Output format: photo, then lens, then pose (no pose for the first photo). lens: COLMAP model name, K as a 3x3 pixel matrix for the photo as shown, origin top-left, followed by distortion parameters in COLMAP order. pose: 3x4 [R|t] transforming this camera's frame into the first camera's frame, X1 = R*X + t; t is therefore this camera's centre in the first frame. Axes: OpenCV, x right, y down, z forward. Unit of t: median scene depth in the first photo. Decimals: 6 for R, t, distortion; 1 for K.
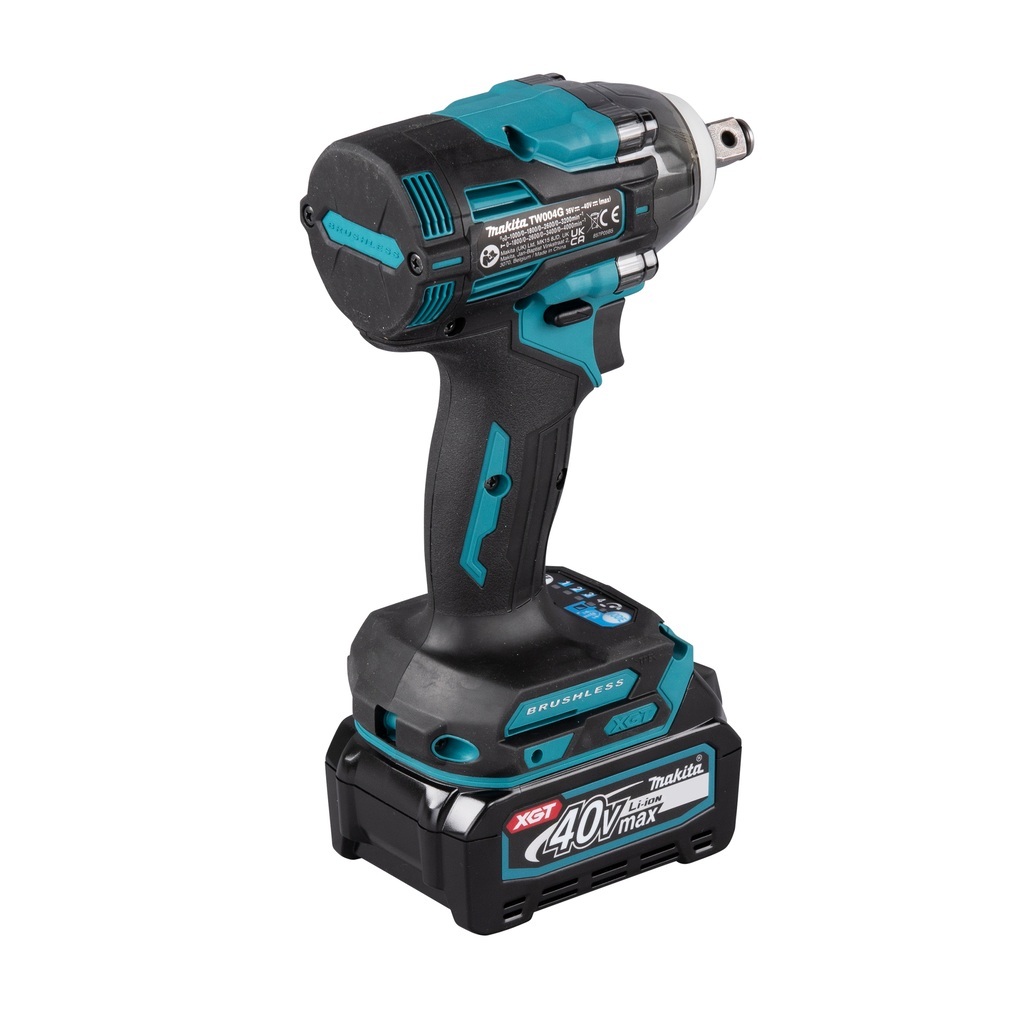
lens RADIAL K [[5046.6, 0, 513.0], [0, 5046.6, 513.0], [0, 0, 1]] dist [-0.117150, 0.476338]
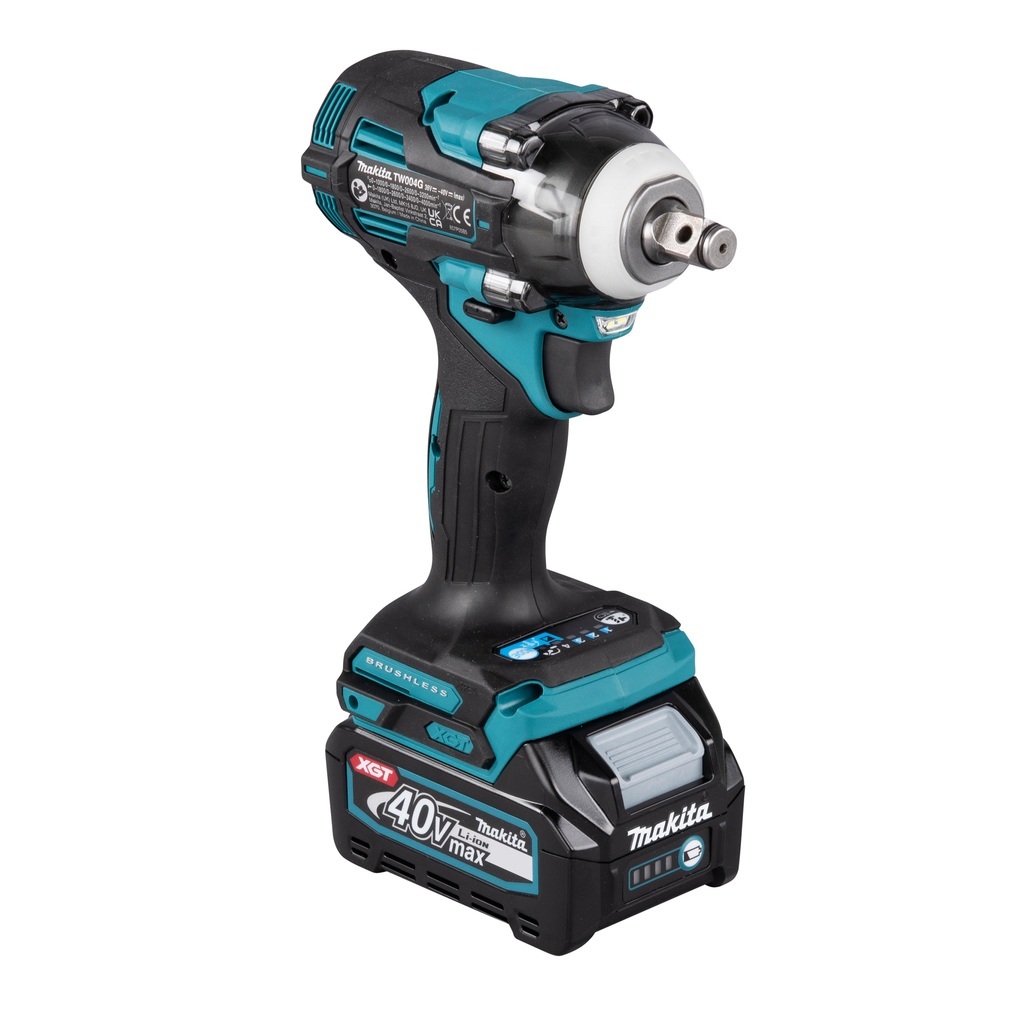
lens RADIAL K [[5046.6, 0, 513.0], [0, 5046.6, 513.0], [0, 0, 1]] dist [-0.117150, 0.476338]
pose [[0.093443, 0.368037, -0.925104, 0.917454], [-0.374244, 0.874012, 0.309910, -0.305916], [0.922611, 0.317255, 0.219406, 0.793749]]
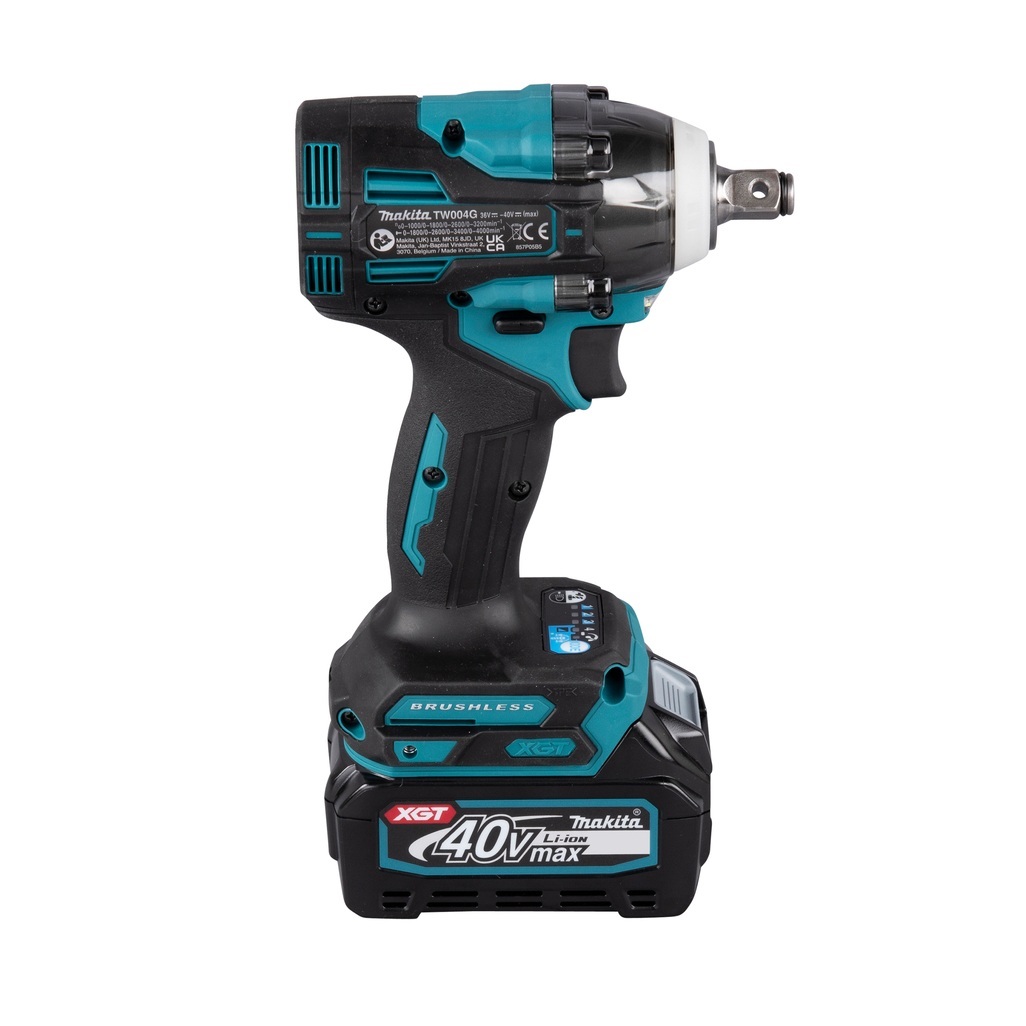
lens RADIAL K [[5046.6, 0, 513.0], [0, 5046.6, 513.0], [0, 0, 1]] dist [-0.117150, 0.476338]
pose [[0.794778, 0.232398, -0.560642, 0.565236], [-0.236270, 0.969383, 0.066888, -0.068543], [0.559021, 0.079301, 0.825352, 0.185603]]
